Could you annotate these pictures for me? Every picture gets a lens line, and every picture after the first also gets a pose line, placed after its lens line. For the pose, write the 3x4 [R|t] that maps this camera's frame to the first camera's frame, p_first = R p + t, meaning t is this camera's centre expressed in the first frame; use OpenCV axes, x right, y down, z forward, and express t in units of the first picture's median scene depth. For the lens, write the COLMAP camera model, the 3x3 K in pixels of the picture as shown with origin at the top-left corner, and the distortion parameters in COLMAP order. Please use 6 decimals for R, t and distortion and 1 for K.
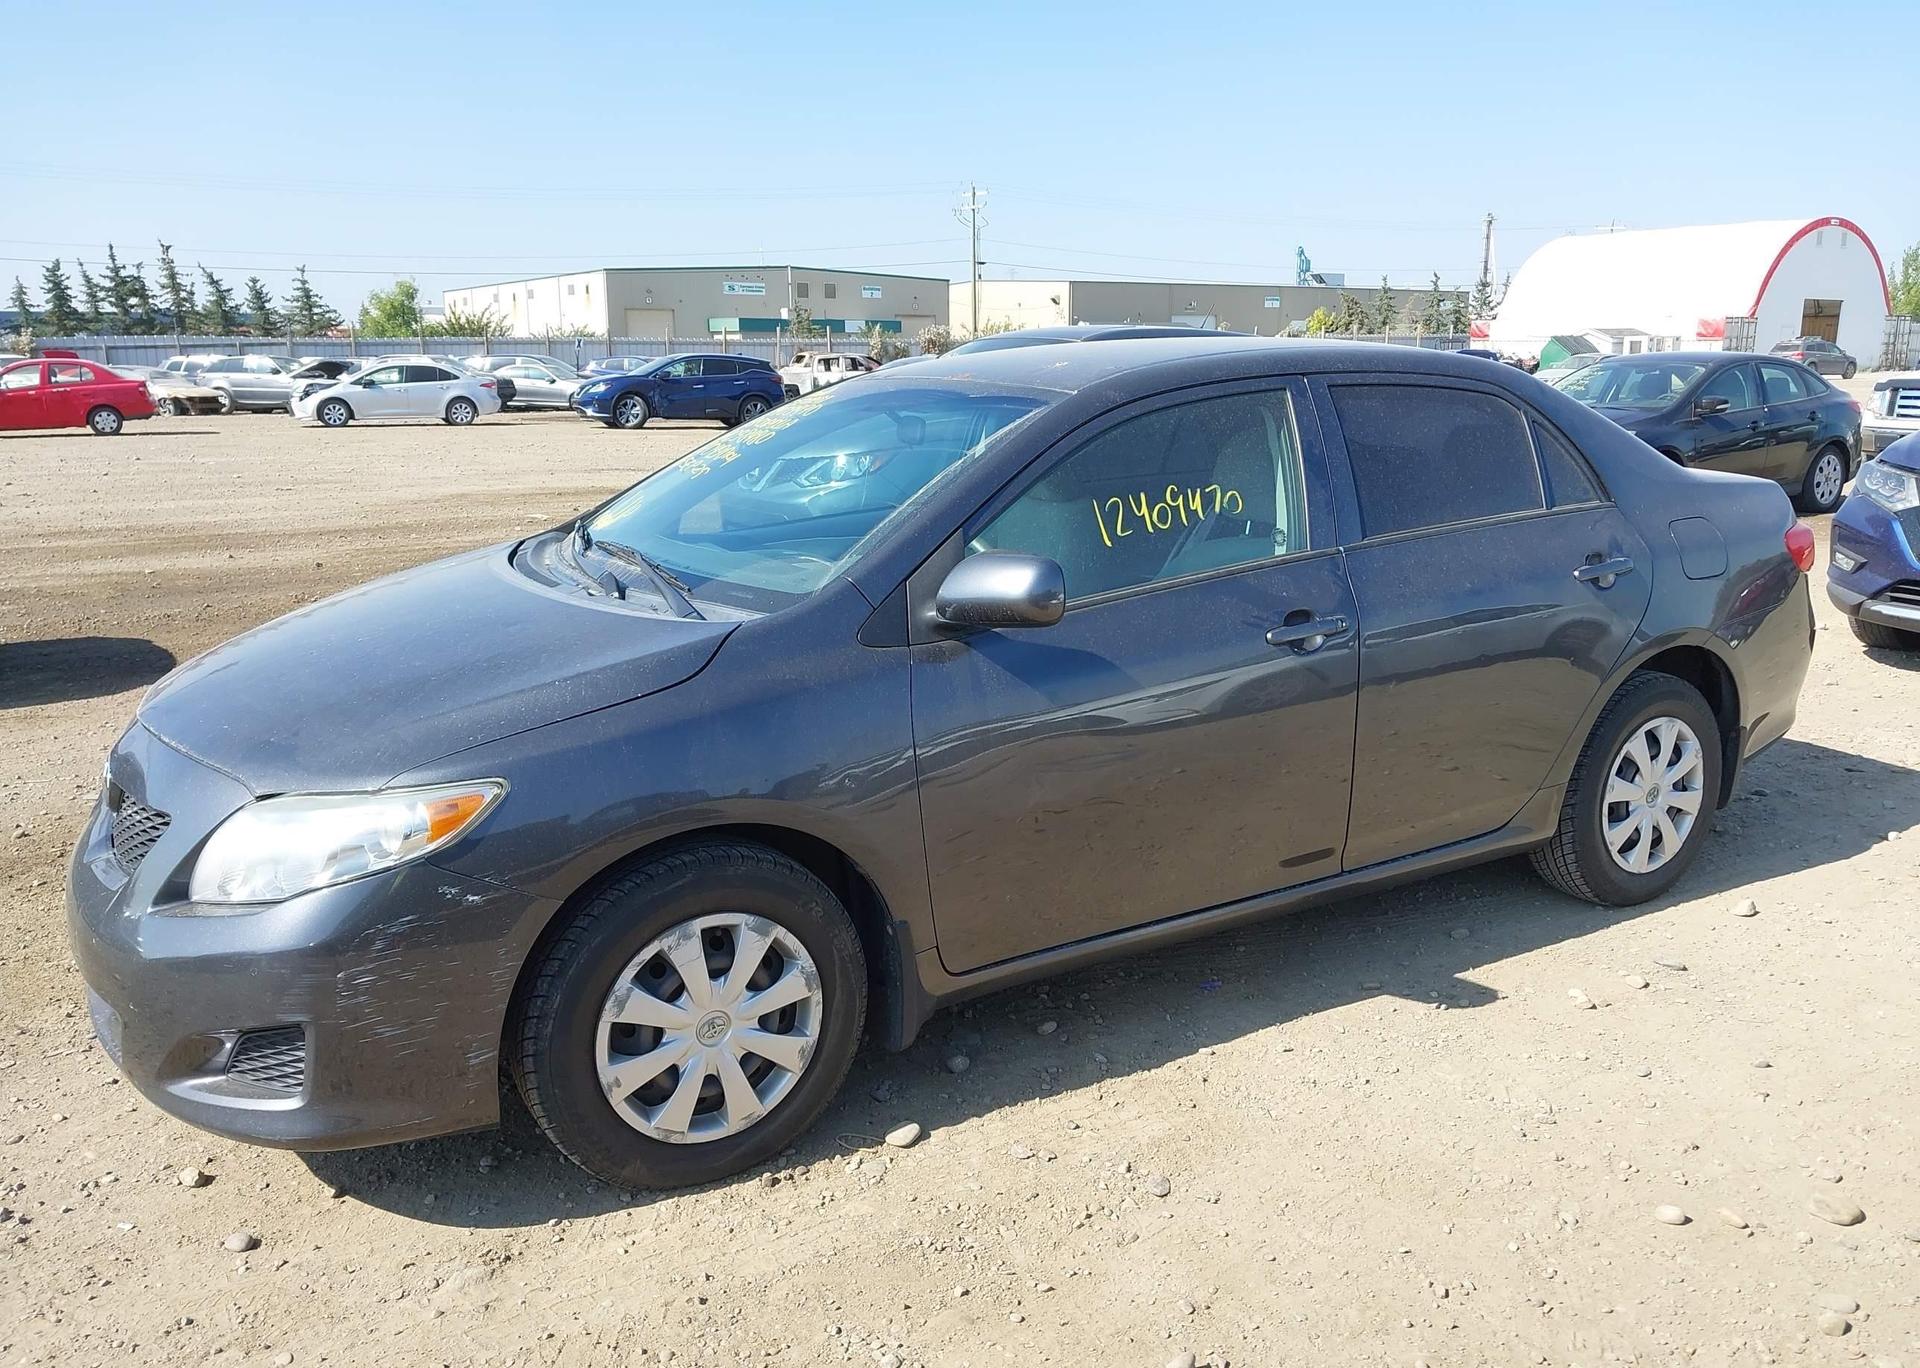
lens RADIAL K [[1541.9, 0, 969.7], [0, 1541.9, 659.1], [0, 0, 1]] dist [0.058693, -0.101613]
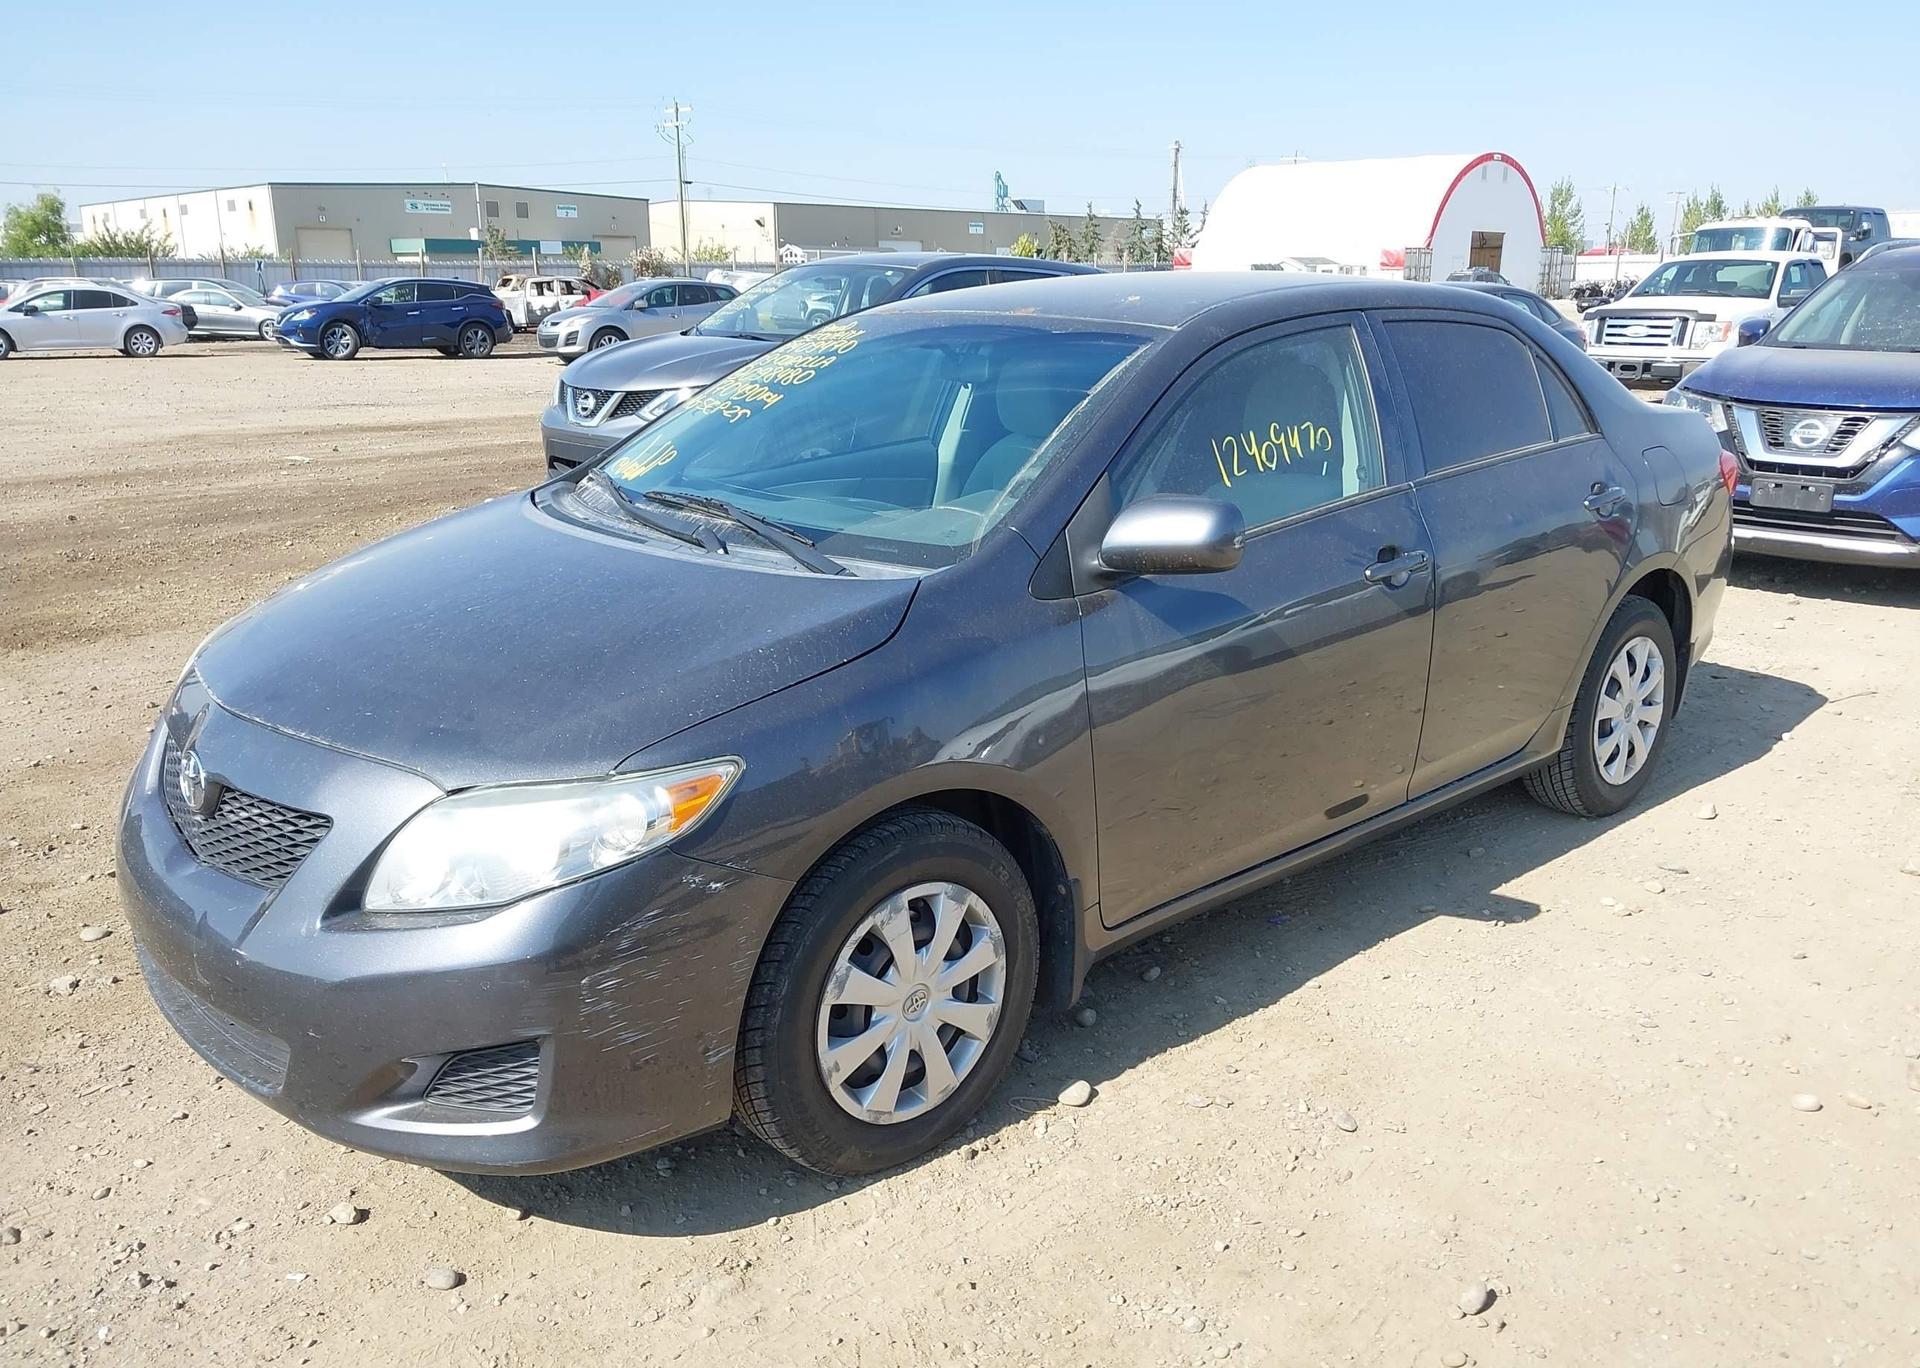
lens RADIAL K [[1555.5, 0, 972.2], [0, 1555.5, 687.3], [0, 0, 1]] dist [0.002396, 0.006459]
pose [[0.981907, -0.043668, 0.184257, -0.029212], [0.032200, 0.997380, 0.064779, -0.001758], [-0.186604, -0.057674, 0.980741, 0.006281]]
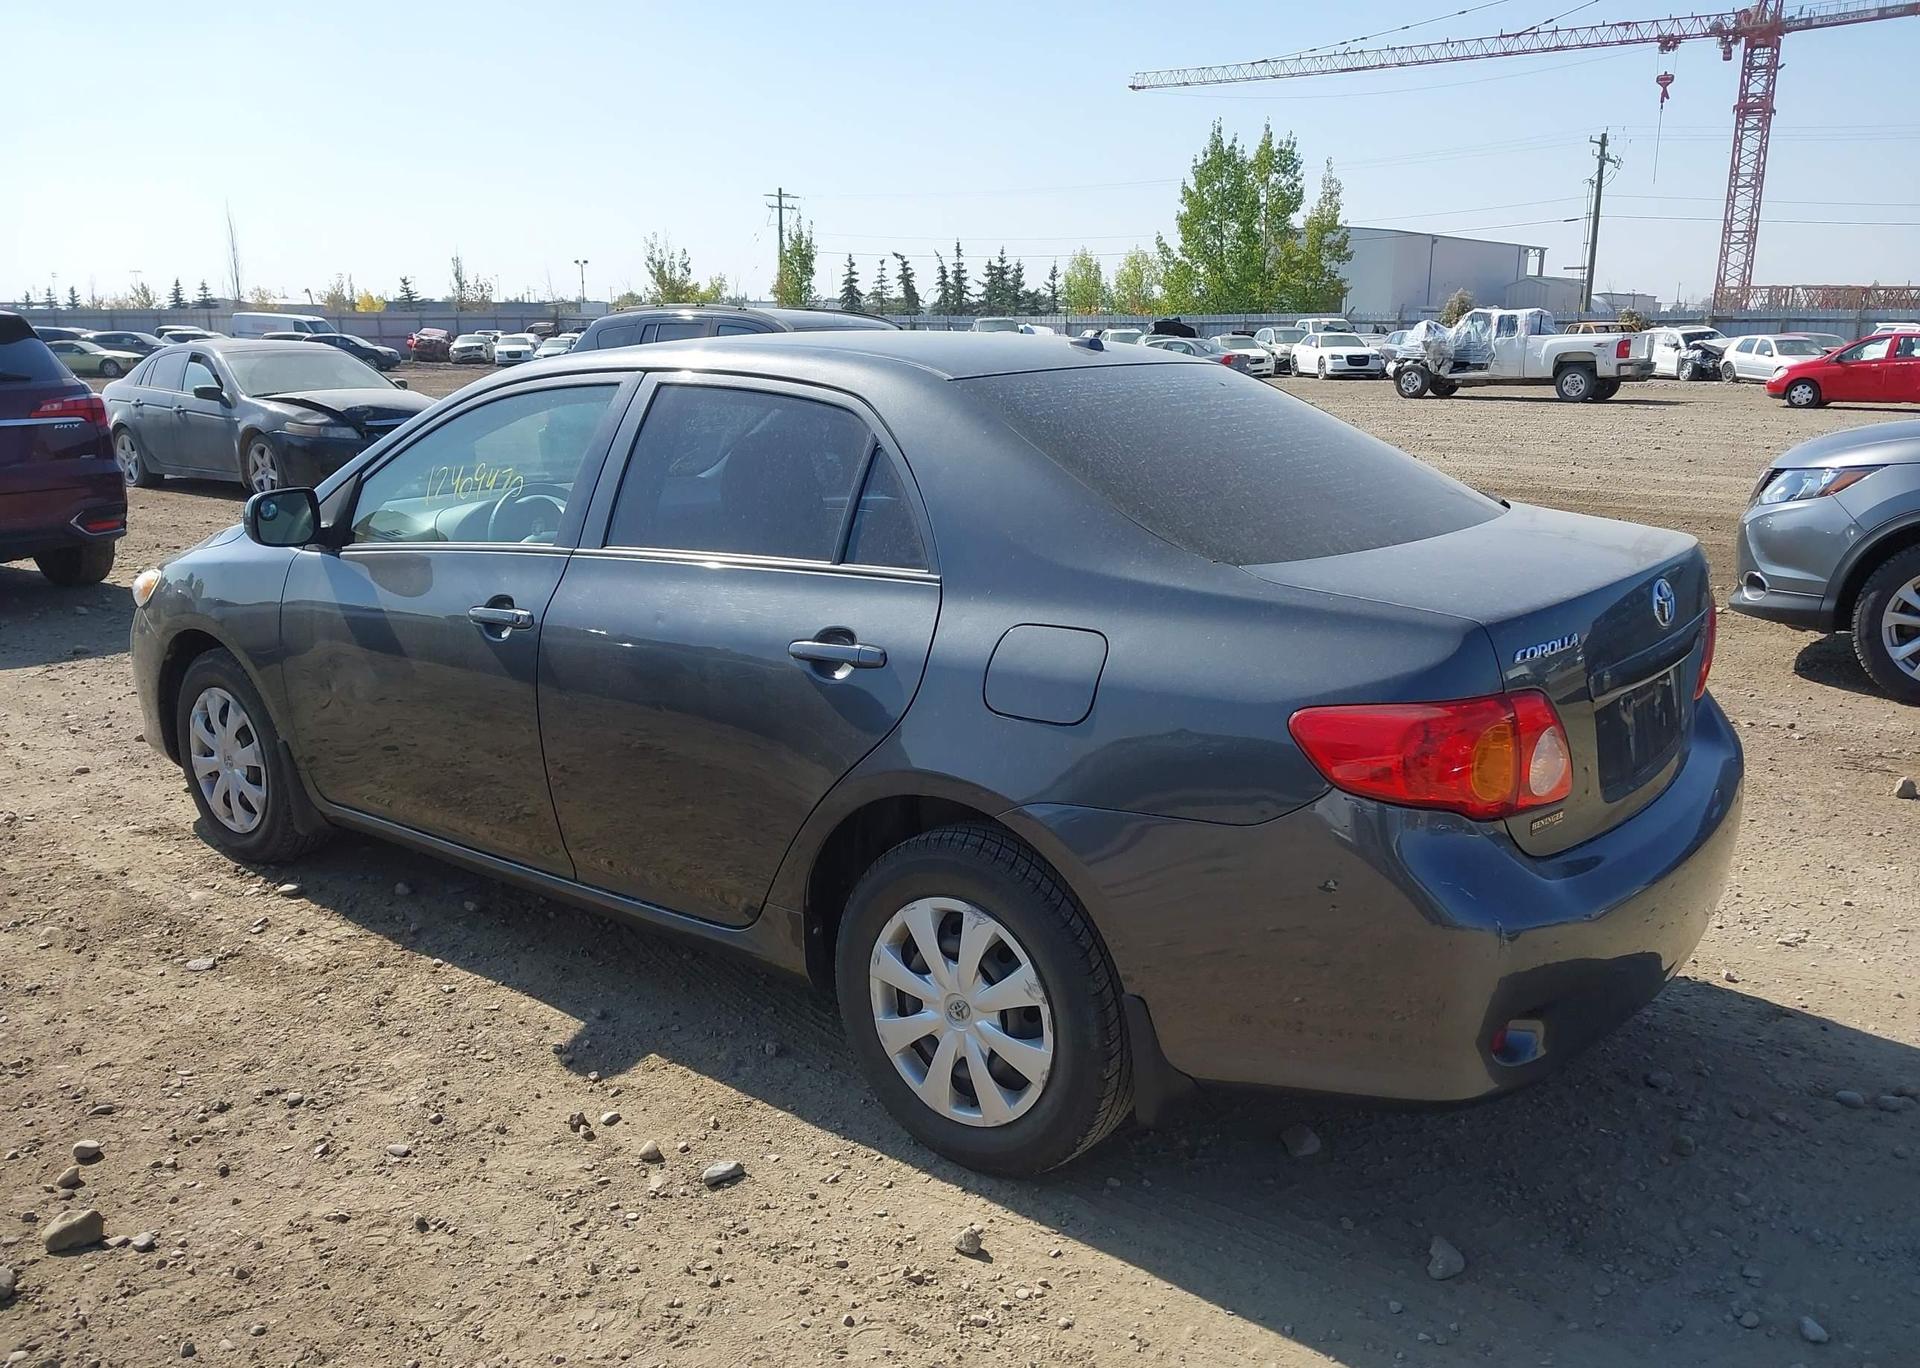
lens RADIAL K [[1533.4, 0, 980.7], [0, 1533.4, 692.1], [0, 0, 1]] dist [0.032651, -0.058352]
pose [[0.325881, 0.224666, -0.918328, 0.152110], [-0.187353, 0.967436, 0.170195, -0.024471], [0.926661, 0.116588, 0.357360, 0.111531]]
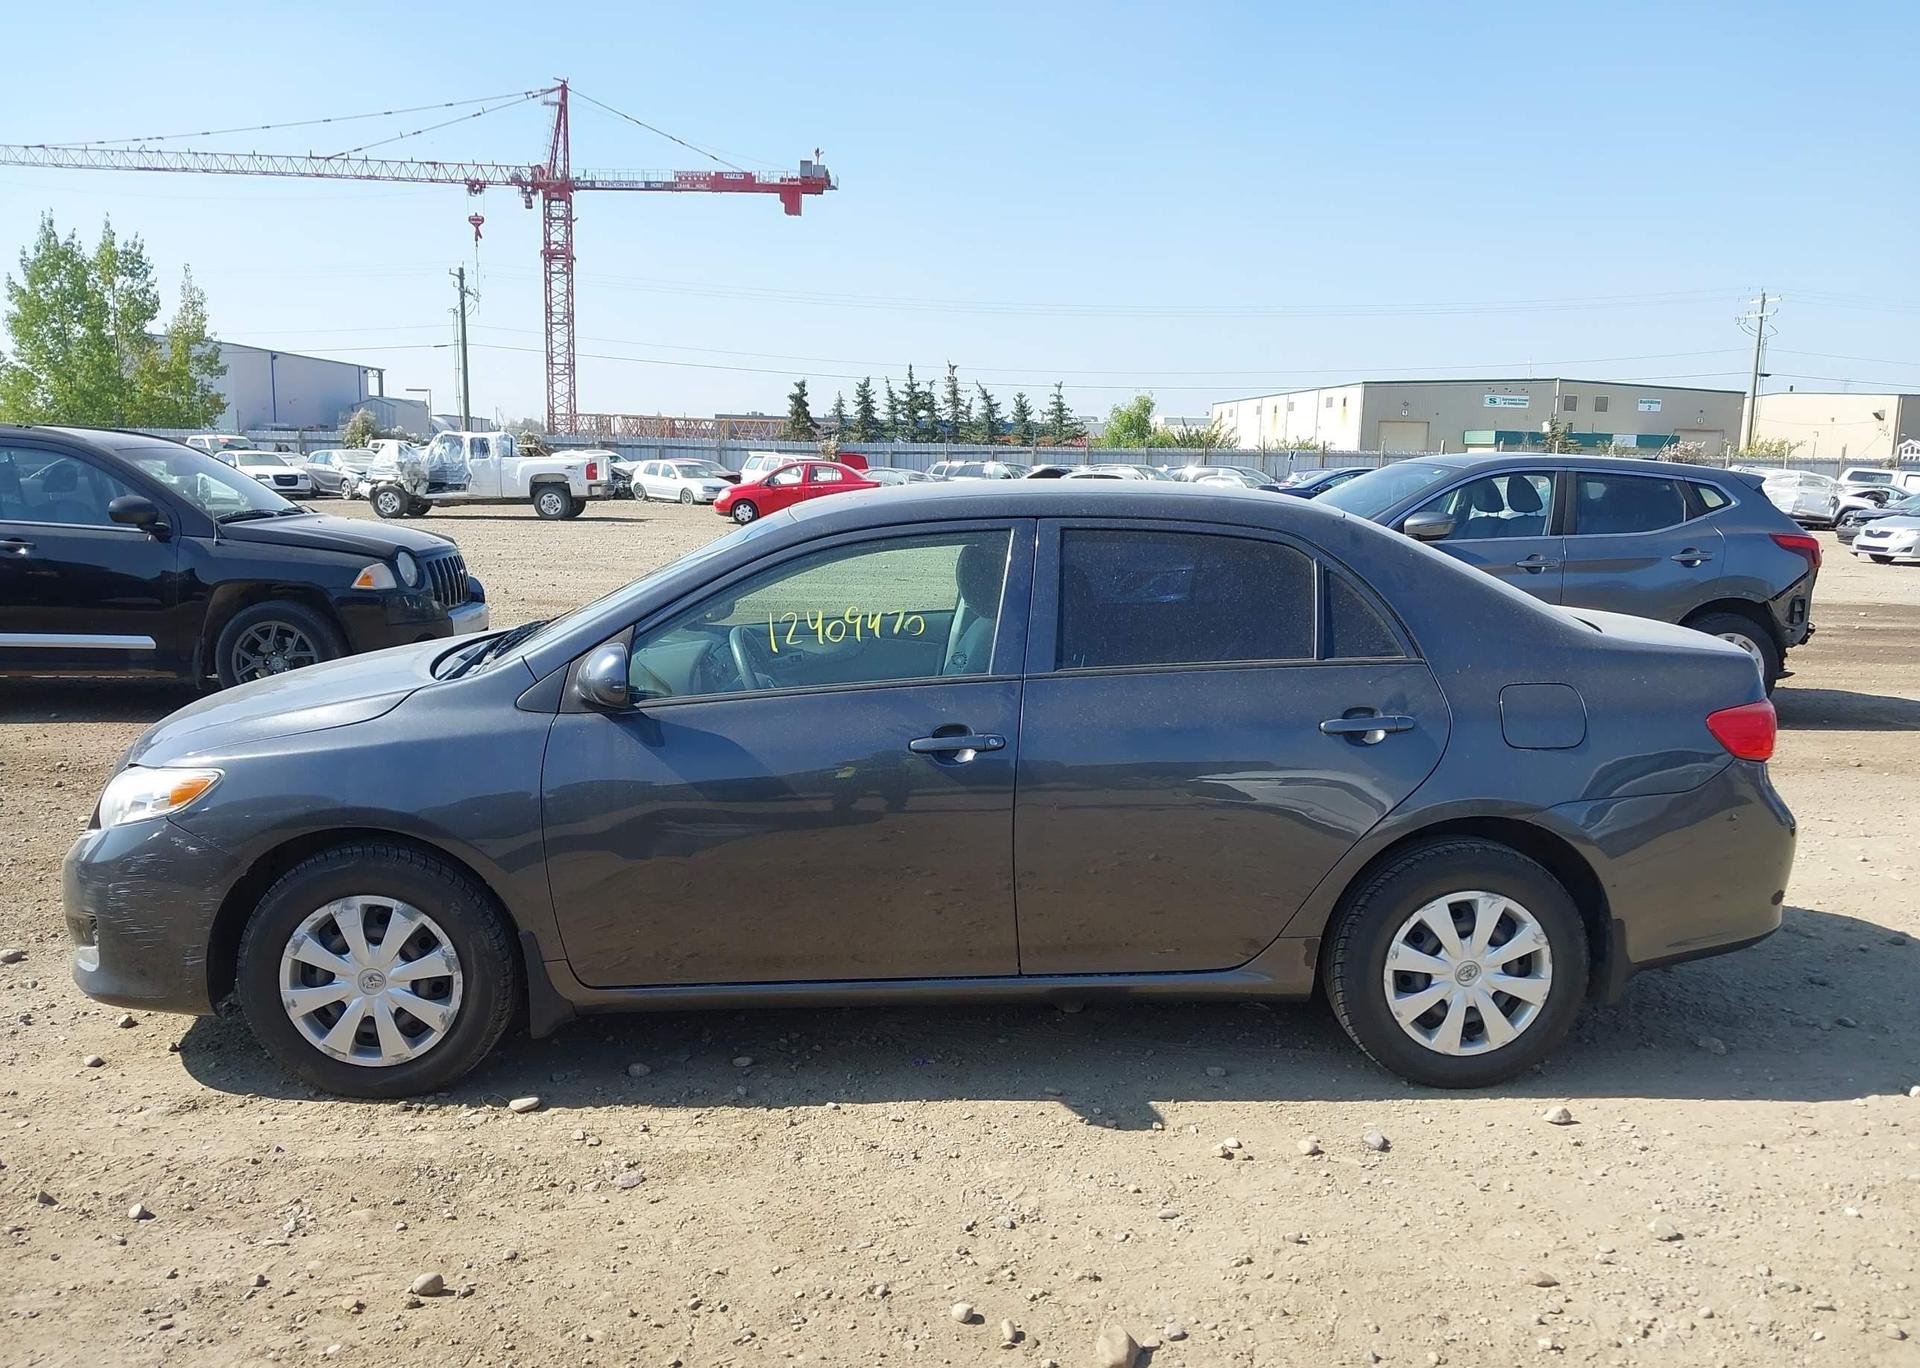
lens RADIAL K [[1538.8, 0, 975.7], [0, 1538.8, 692.3], [0, 0, 1]] dist [0.046852, -0.083342]
pose [[0.879812, 0.093217, -0.466092, 0.088411], [-0.115236, 0.993158, -0.018895, -0.004496], [0.461142, 0.070335, 0.884535, 0.003599]]
